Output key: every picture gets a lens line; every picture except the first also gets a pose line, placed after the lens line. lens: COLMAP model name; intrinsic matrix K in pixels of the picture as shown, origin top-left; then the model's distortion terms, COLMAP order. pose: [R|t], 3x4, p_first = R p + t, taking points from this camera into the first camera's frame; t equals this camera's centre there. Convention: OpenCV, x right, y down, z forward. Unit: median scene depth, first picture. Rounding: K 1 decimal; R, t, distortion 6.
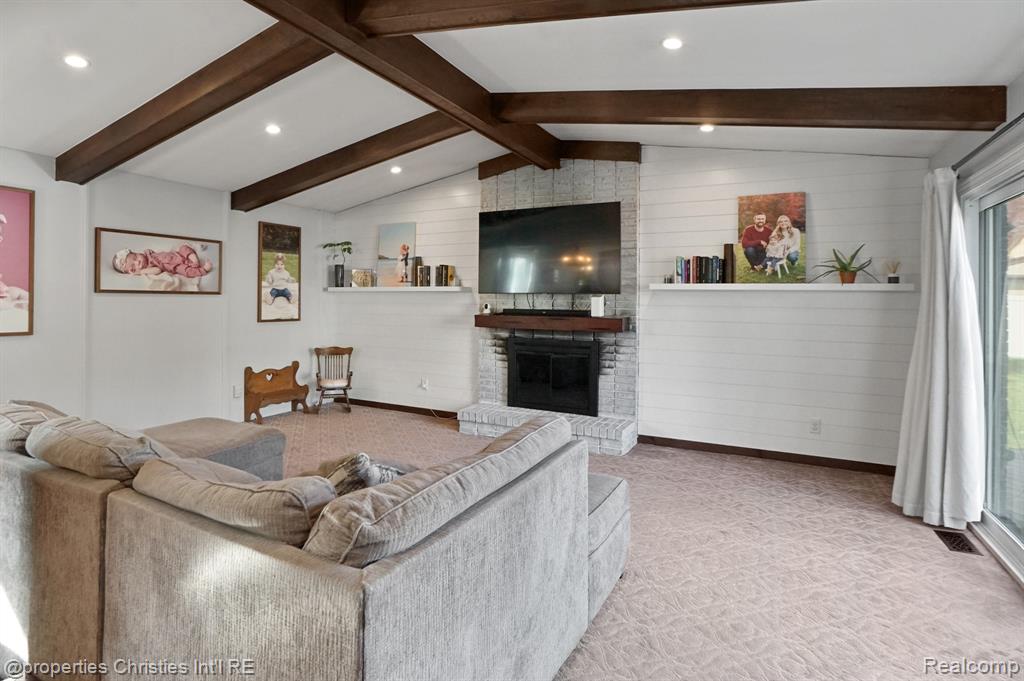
lens RADIAL K [[531.8, 0, 505.6], [0, 531.8, 302.8], [0, 0, 1]] dist [-0.043766, 0.013258]
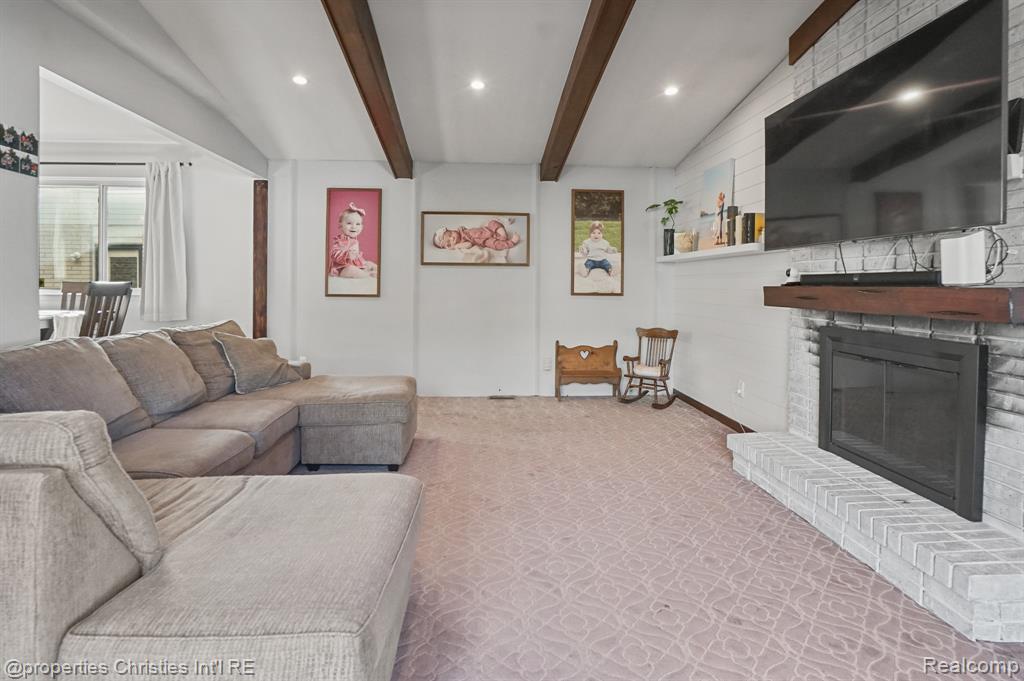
lens RADIAL K [[531.8, 0, 536.7], [0, 531.8, 286.4], [0, 0, 1]] dist [-0.043766, 0.013258]
pose [[0.515790, -0.003772, -0.856706, 0.344585], [-0.009997, 0.999896, -0.010421, 0.033895], [0.856656, 0.013939, 0.515699, 0.481710]]
